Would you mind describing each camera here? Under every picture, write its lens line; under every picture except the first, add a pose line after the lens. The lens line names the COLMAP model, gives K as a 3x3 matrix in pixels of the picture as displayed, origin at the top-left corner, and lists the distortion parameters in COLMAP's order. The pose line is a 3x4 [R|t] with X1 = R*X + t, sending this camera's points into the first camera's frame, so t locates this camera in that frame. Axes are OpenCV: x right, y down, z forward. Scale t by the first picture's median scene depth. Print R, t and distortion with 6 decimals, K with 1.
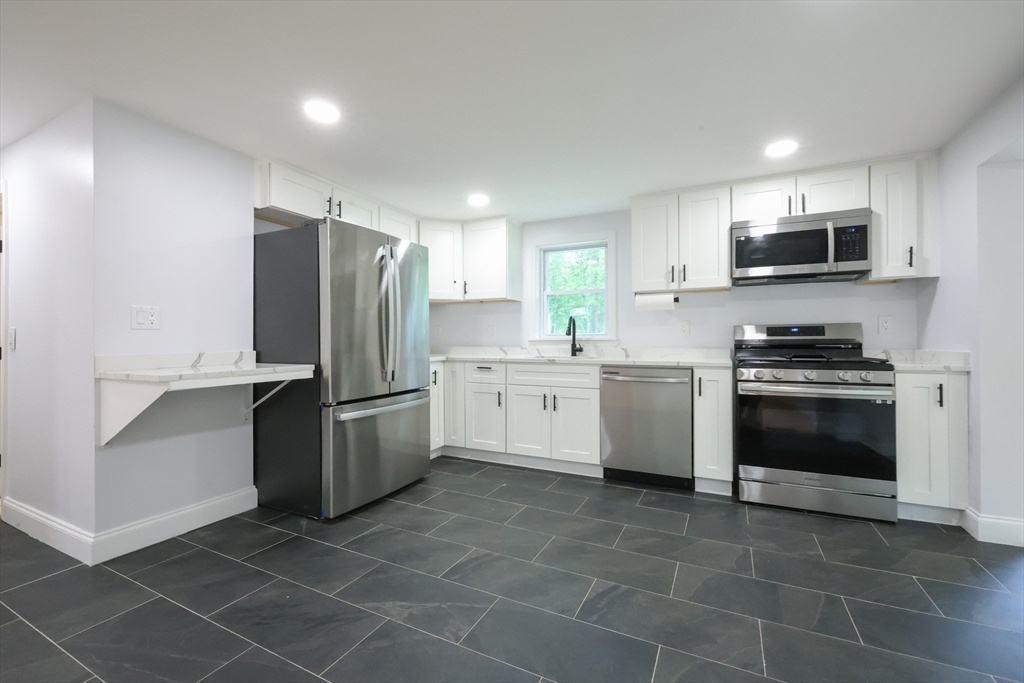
lens RADIAL K [[425.6, 0, 512.0], [0, 425.6, 341.5], [0, 0, 1]] dist [-0.000345, 0.000055]
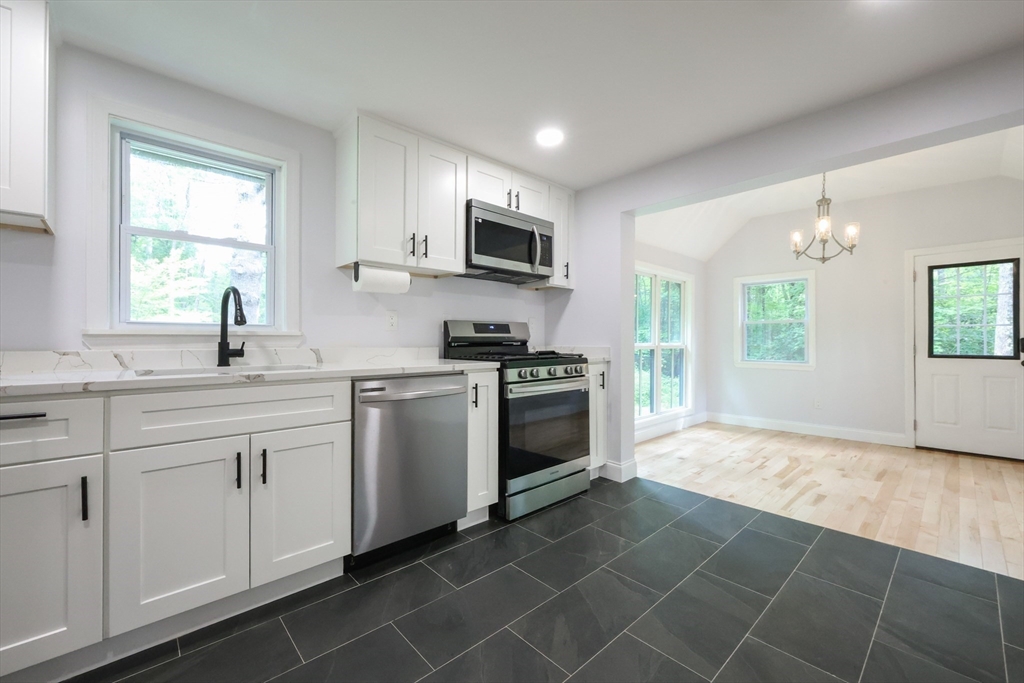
lens RADIAL K [[438.1, 0, 490.5], [0, 438.1, 341.6], [0, 0, 1]] dist [0.001205, -0.000007]
pose [[0.363876, -0.000037, 0.931448, -0.284959], [0.000203, 1.000000, -0.000039, 0.006561], [-0.931448, 0.000203, 0.363876, 0.645738]]
